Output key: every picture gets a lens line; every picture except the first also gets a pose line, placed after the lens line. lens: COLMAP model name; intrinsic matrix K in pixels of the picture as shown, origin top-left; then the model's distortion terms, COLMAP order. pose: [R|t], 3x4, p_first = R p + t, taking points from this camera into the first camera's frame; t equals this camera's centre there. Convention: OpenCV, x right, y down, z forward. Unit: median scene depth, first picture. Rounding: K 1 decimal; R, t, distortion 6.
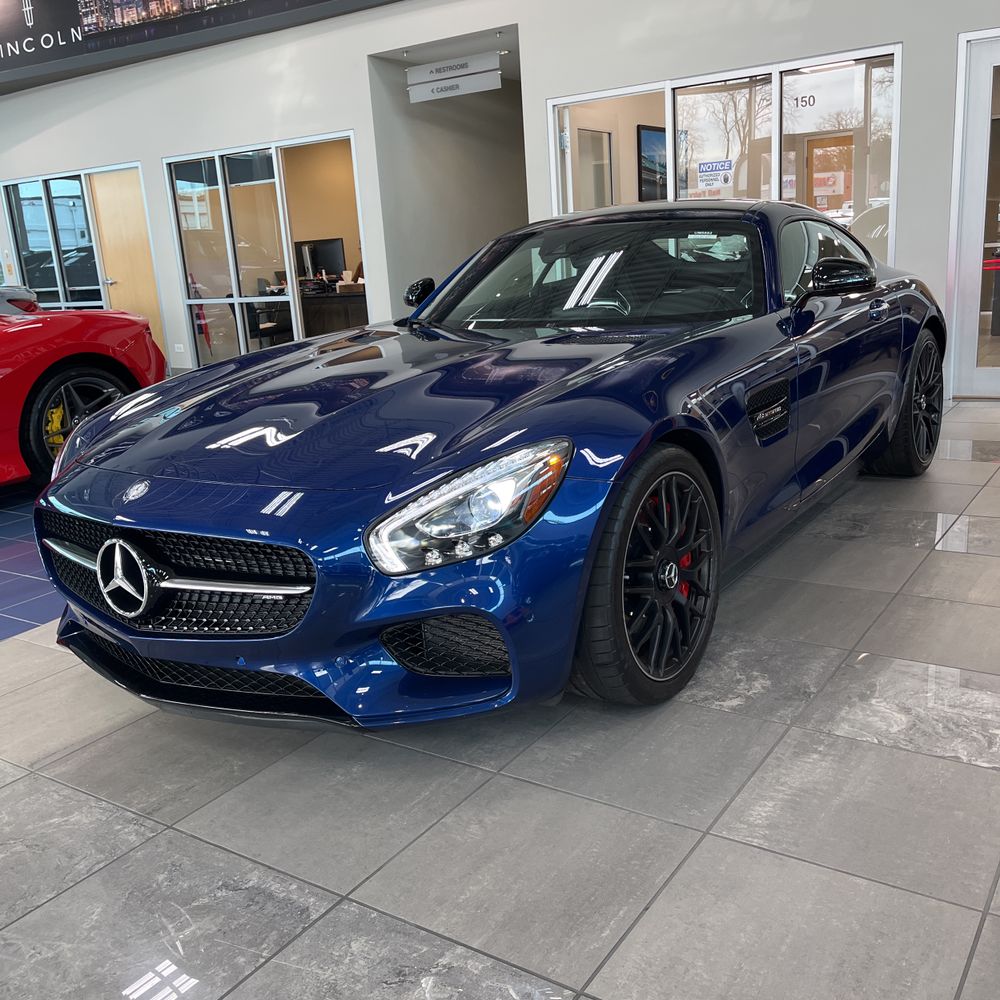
lens RADIAL K [[1011.4, 0, 503.2], [0, 1011.4, 500.5], [0, 0, 1]] dist [0.043055, -0.040414]
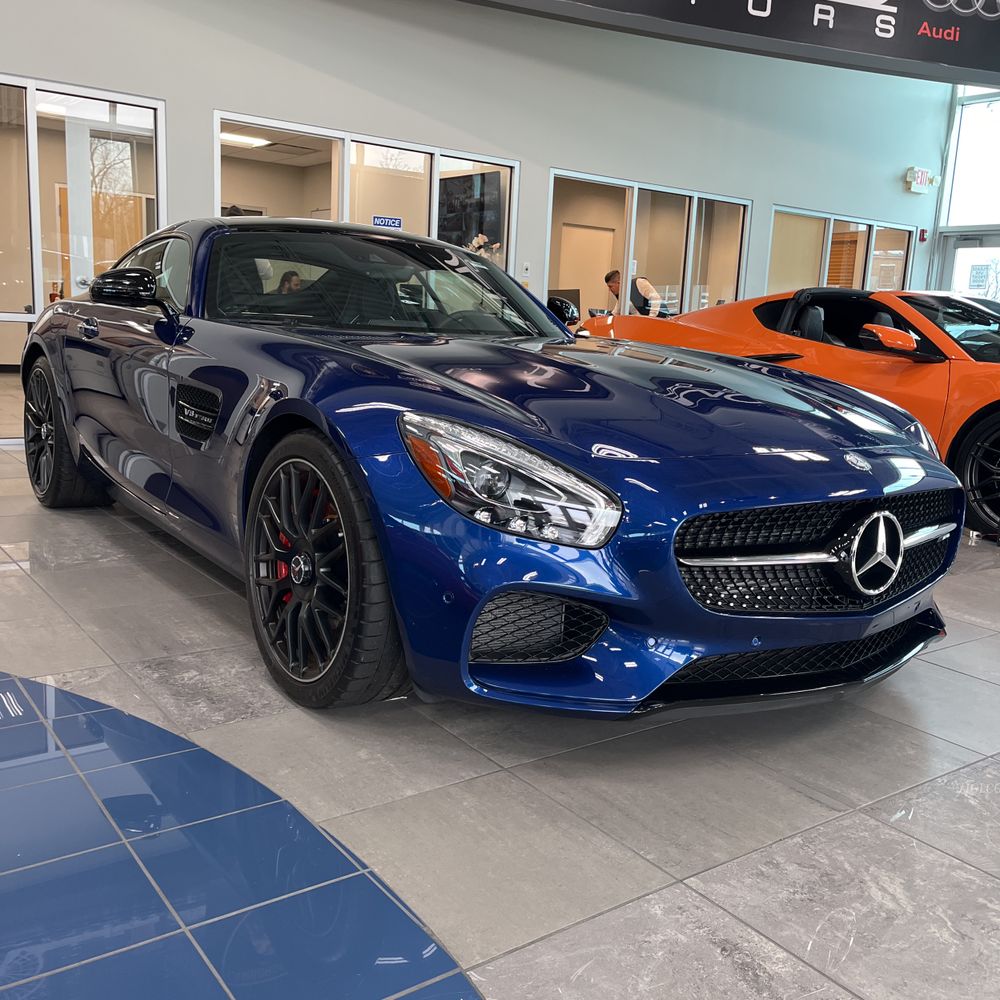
lens RADIAL K [[1011.4, 0, 503.2], [0, 1011.4, 500.5], [0, 0, 1]] dist [0.043055, -0.040414]
pose [[0.328708, -0.085345, 0.940567, -0.425361], [0.158564, 0.986759, 0.034122, -0.018627], [-0.931026, 0.137924, 0.337888, 0.307613]]
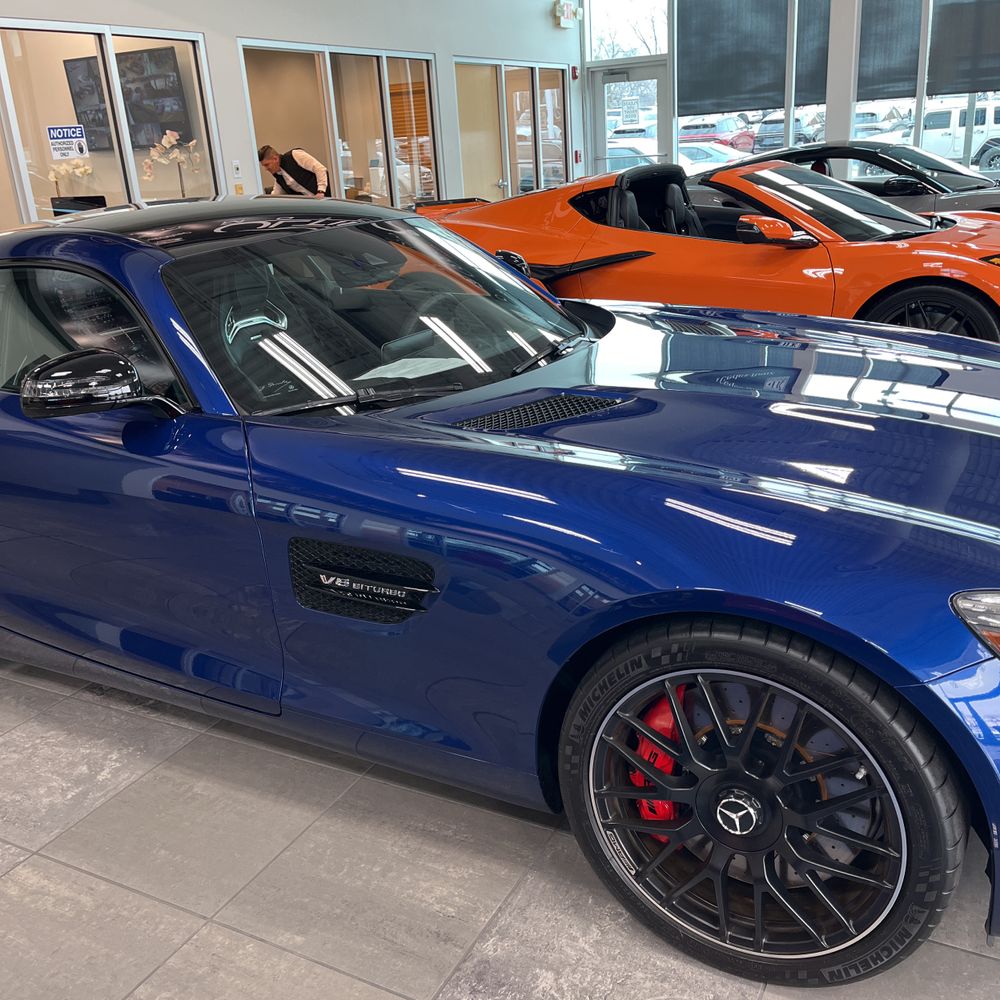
lens RADIAL K [[1011.4, 0, 503.2], [0, 1011.4, 500.5], [0, 0, 1]] dist [0.043055, -0.040414]
pose [[-0.099765, -0.259521, 0.960570, -0.341194], [0.308698, 0.909678, 0.277833, -0.135216], [-0.945914, 0.324244, -0.010641, 0.503569]]
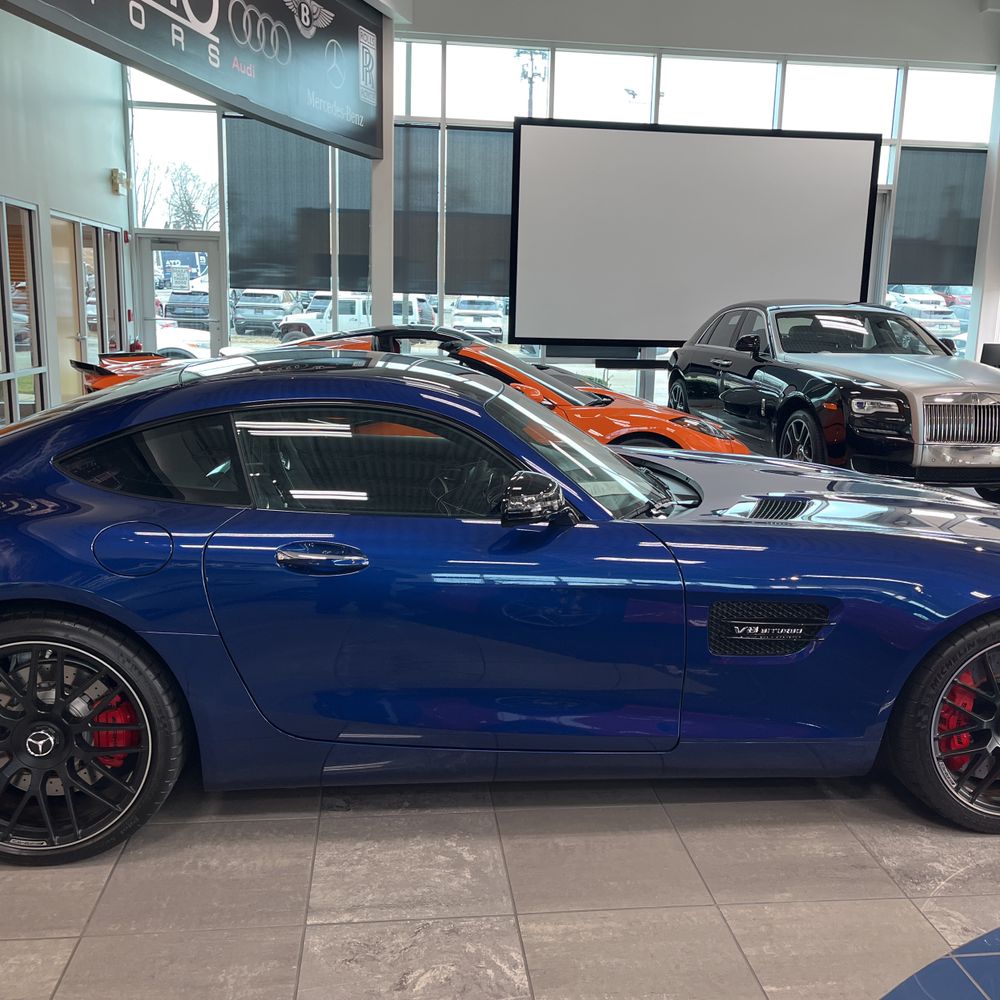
lens RADIAL K [[1015.1, 0, 504.8], [0, 1015.1, 488.9], [0, 0, 1]] dist [0.040348, -0.035844]
pose [[-0.653559, -0.087477, 0.751803, -0.305388], [0.199963, 0.938050, 0.282980, -0.224772], [-0.729983, 0.335277, -0.595579, 0.810580]]
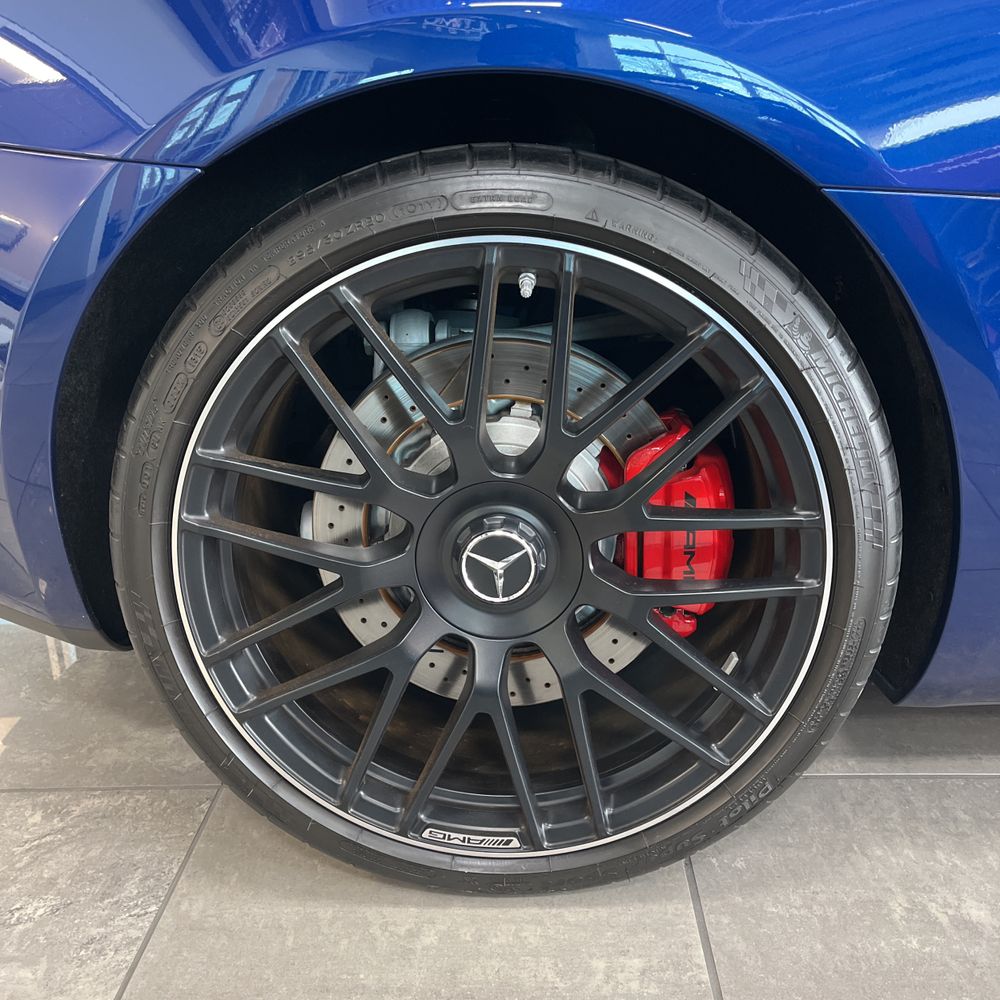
lens RADIAL K [[1019.7, 0, 461.5], [0, 1019.7, 514.4], [0, 0, 1]] dist [0.006262, -0.031630]
pose [[-0.509863, -0.196110, 0.837604, -0.047683], [0.277536, 0.884107, 0.375938, -0.129027], [-0.814256, 0.424142, -0.396346, 0.795227]]
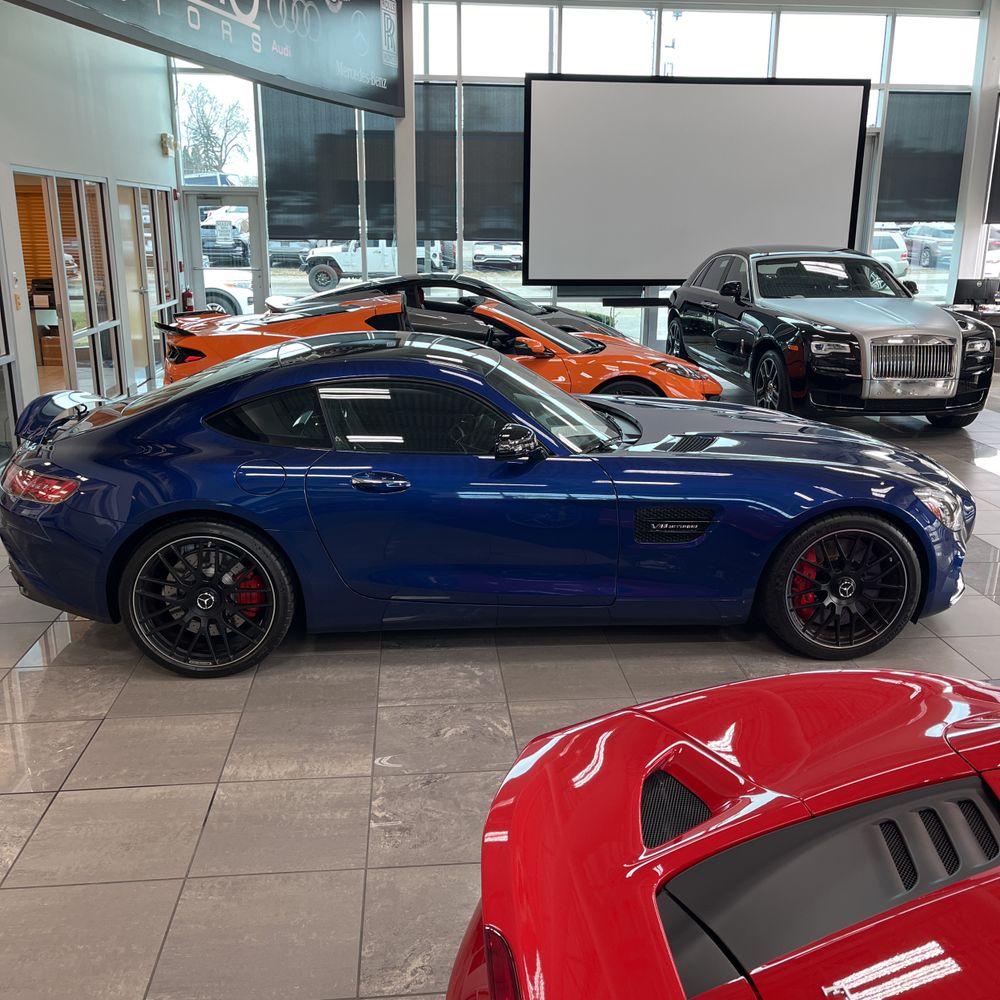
lens RADIAL K [[1011.4, 0, 503.2], [0, 1011.4, 500.5], [0, 0, 1]] dist [0.043055, -0.040414]
pose [[-0.634859, -0.145399, 0.758824, -0.452041], [0.219692, 0.907622, 0.357712, -0.284255], [-0.740736, 0.393804, -0.544269, 0.902814]]
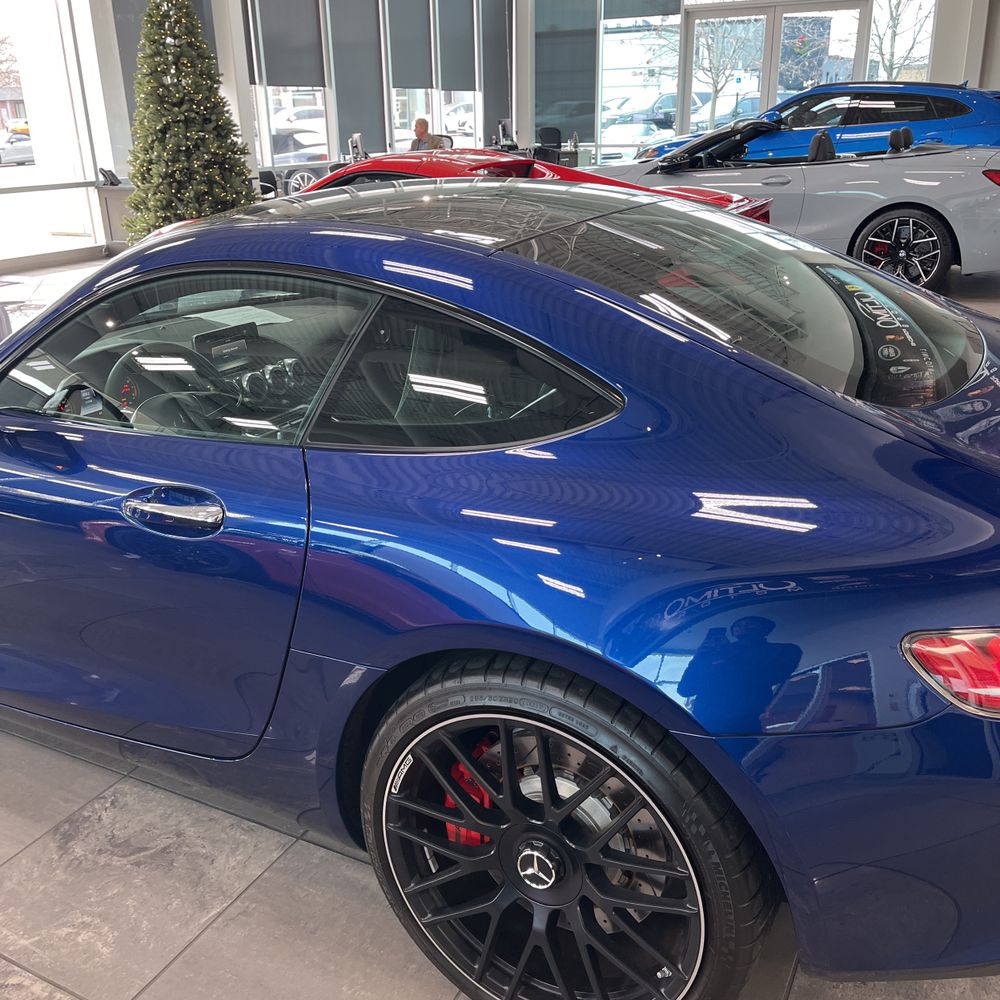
lens RADIAL K [[1011.4, 0, 503.2], [0, 1011.4, 500.5], [0, 0, 1]] dist [0.043055, -0.040414]
pose [[0.114897, 0.410860, -0.904429, 0.406942], [-0.227331, 0.897173, 0.378684, -0.202426], [0.967016, 0.162095, 0.196484, 0.549394]]
